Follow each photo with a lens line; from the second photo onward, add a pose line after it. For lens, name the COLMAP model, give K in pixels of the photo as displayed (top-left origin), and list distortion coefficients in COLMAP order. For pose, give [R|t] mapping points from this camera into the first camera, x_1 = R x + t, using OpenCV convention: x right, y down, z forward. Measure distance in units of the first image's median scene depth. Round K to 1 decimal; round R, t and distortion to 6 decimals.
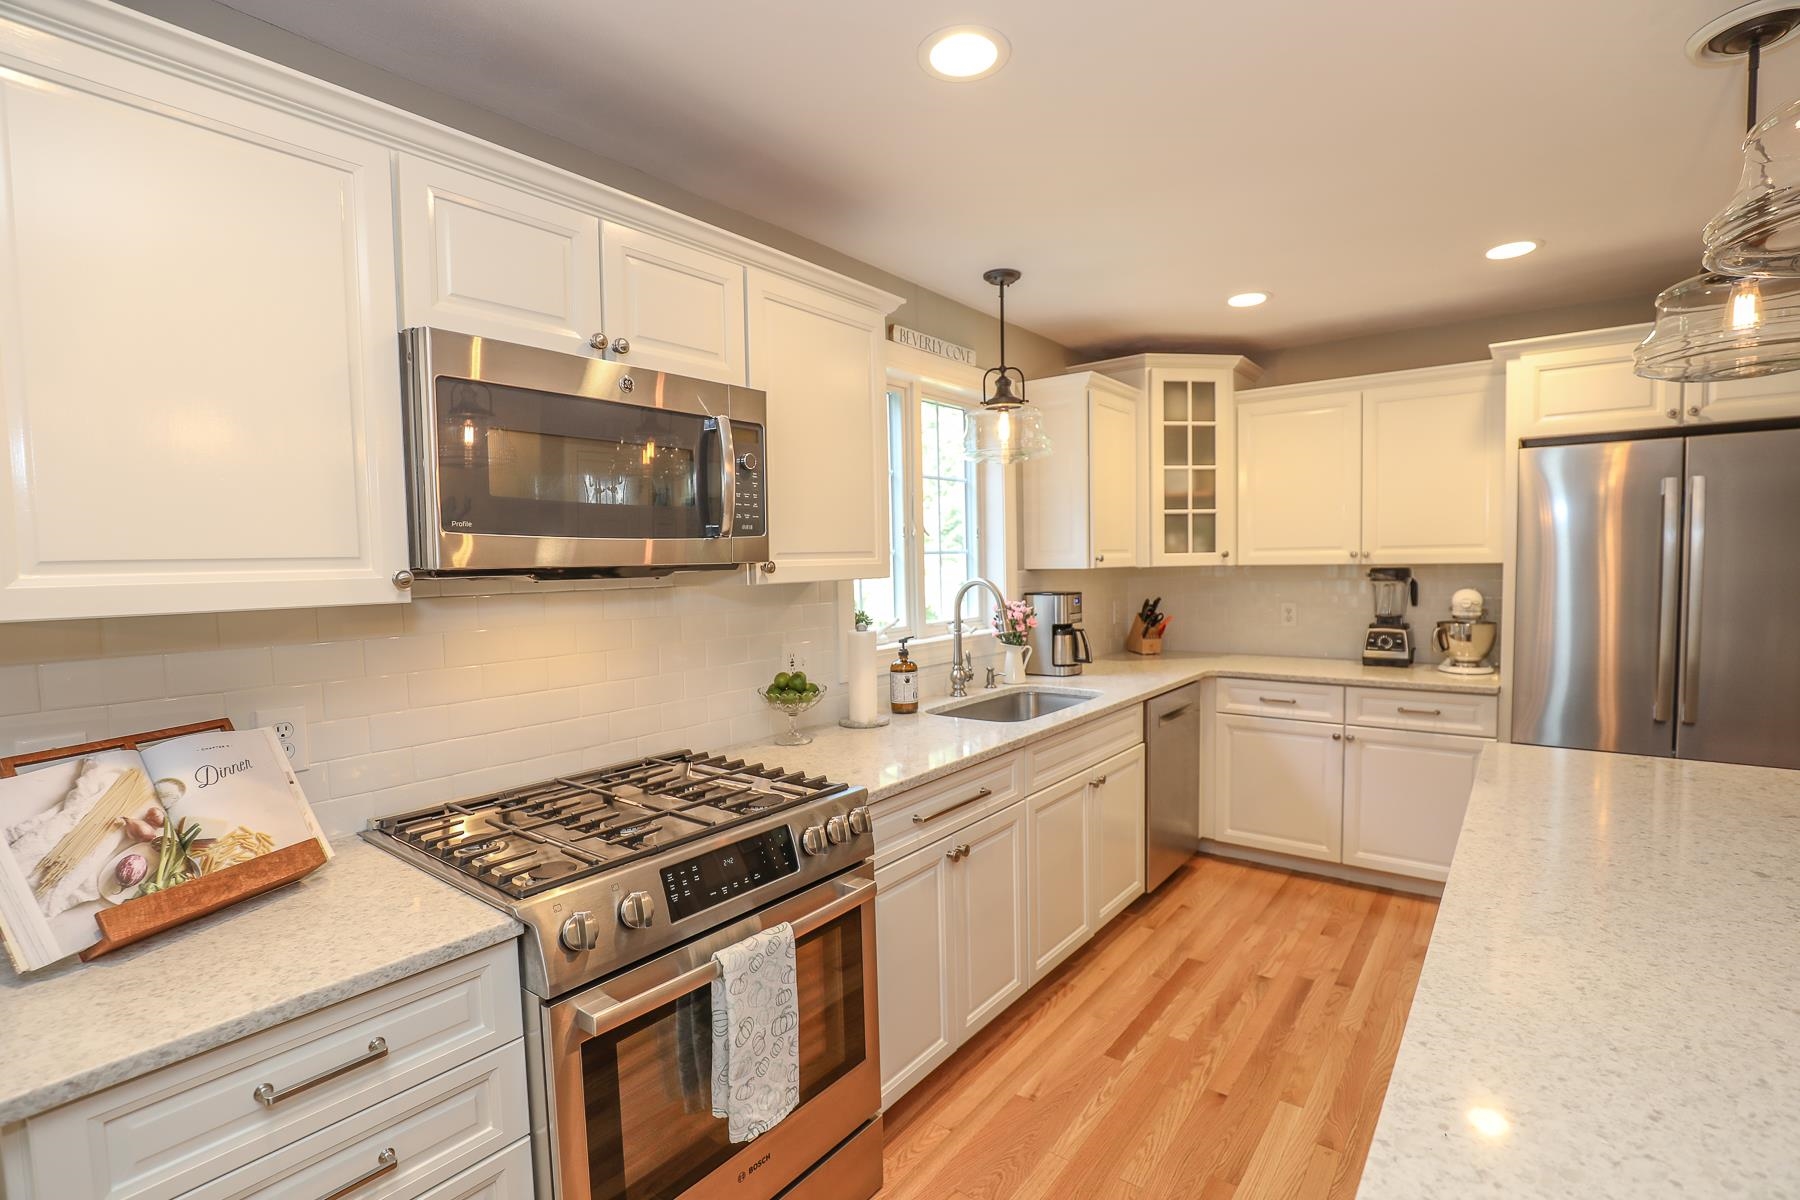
lens RADIAL K [[825.4, 0, 905.1], [0, 825.4, 603.0], [0, 0, 1]] dist [-0.032061, 0.004903]
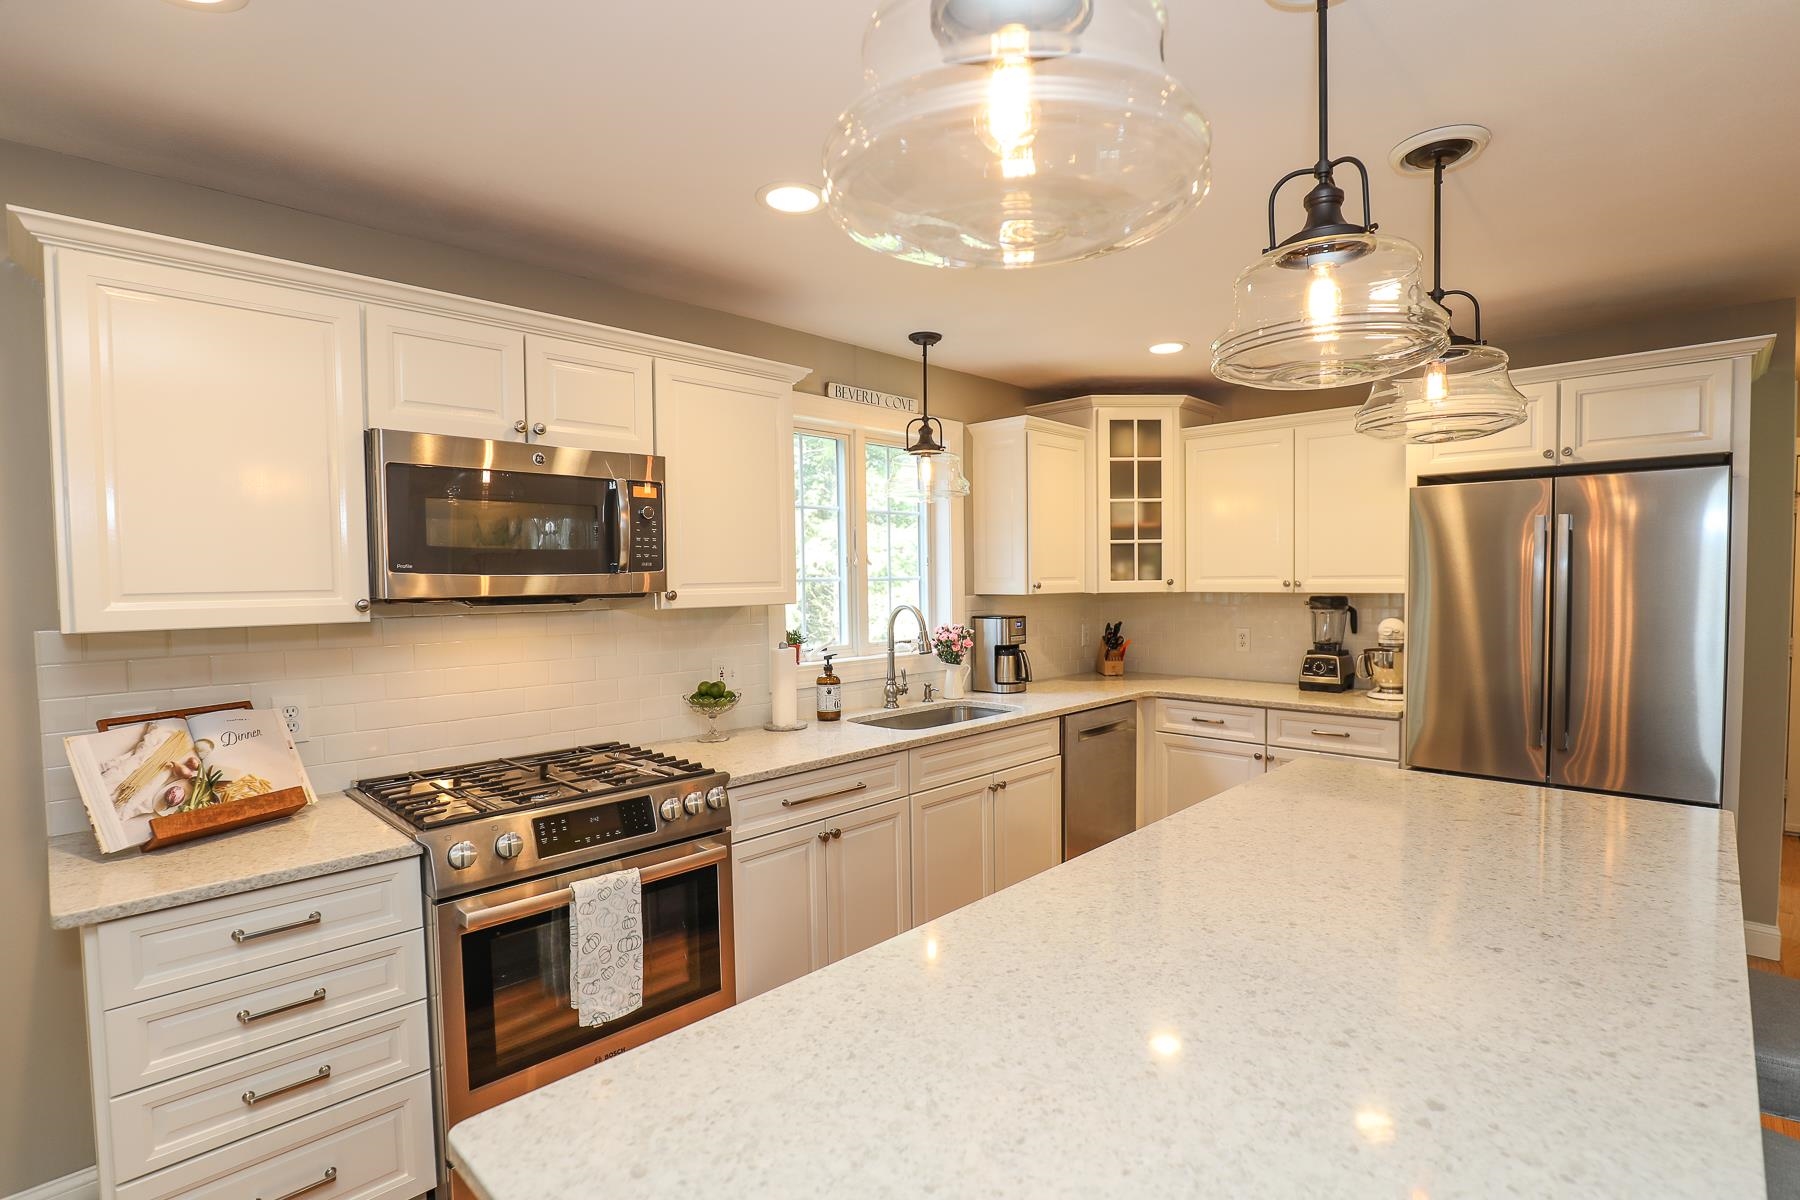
lens RADIAL K [[825.4, 0, 874.2], [0, 825.4, 607.5], [0, 0, 1]] dist [-0.032061, 0.004903]
pose [[0.993576, 0.010875, -0.112639, 0.296638], [-0.012787, 0.999786, -0.016268, -0.009717], [0.112438, 0.017604, 0.993503, -0.214417]]
